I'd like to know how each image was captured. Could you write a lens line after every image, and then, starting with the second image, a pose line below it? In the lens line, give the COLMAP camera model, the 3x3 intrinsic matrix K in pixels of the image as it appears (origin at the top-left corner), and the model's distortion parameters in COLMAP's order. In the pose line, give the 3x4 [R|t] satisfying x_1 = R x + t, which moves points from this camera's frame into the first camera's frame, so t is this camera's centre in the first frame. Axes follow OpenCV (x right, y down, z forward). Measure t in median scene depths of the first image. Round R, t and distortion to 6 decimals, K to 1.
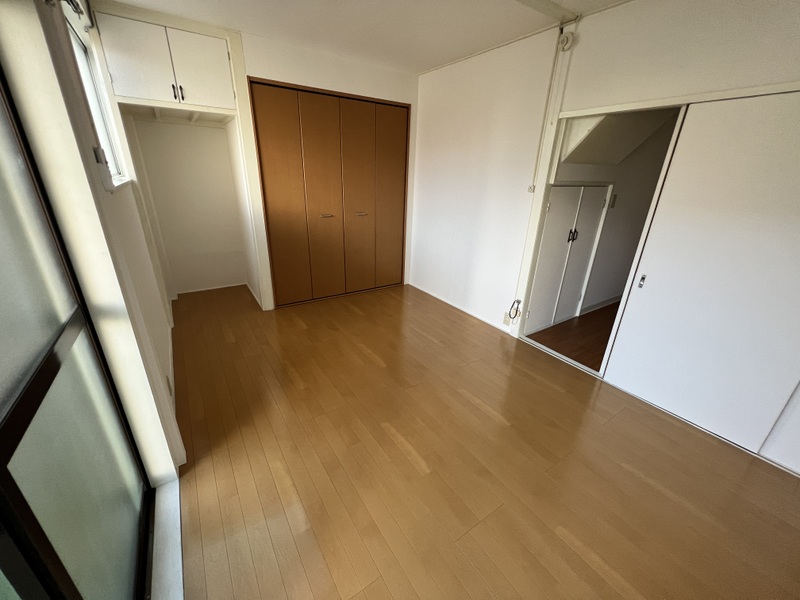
lens RADIAL K [[320.5, 0, 402.1], [0, 320.5, 301.6], [0, 0, 1]] dist [0.000699, -0.002933]
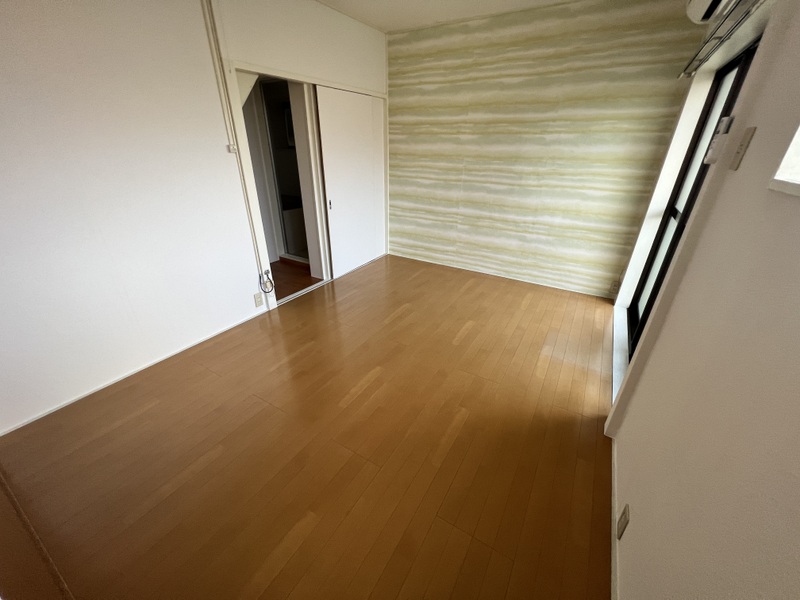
lens RADIAL K [[320.5, 0, 403.0], [0, 320.5, 299.7], [0, 0, 1]] dist [0.000699, -0.002933]
pose [[-0.418767, -0.429761, 0.799962, -0.700887], [0.319069, 0.755123, 0.572699, -0.414570], [-0.850194, 0.495070, -0.179097, 1.022736]]
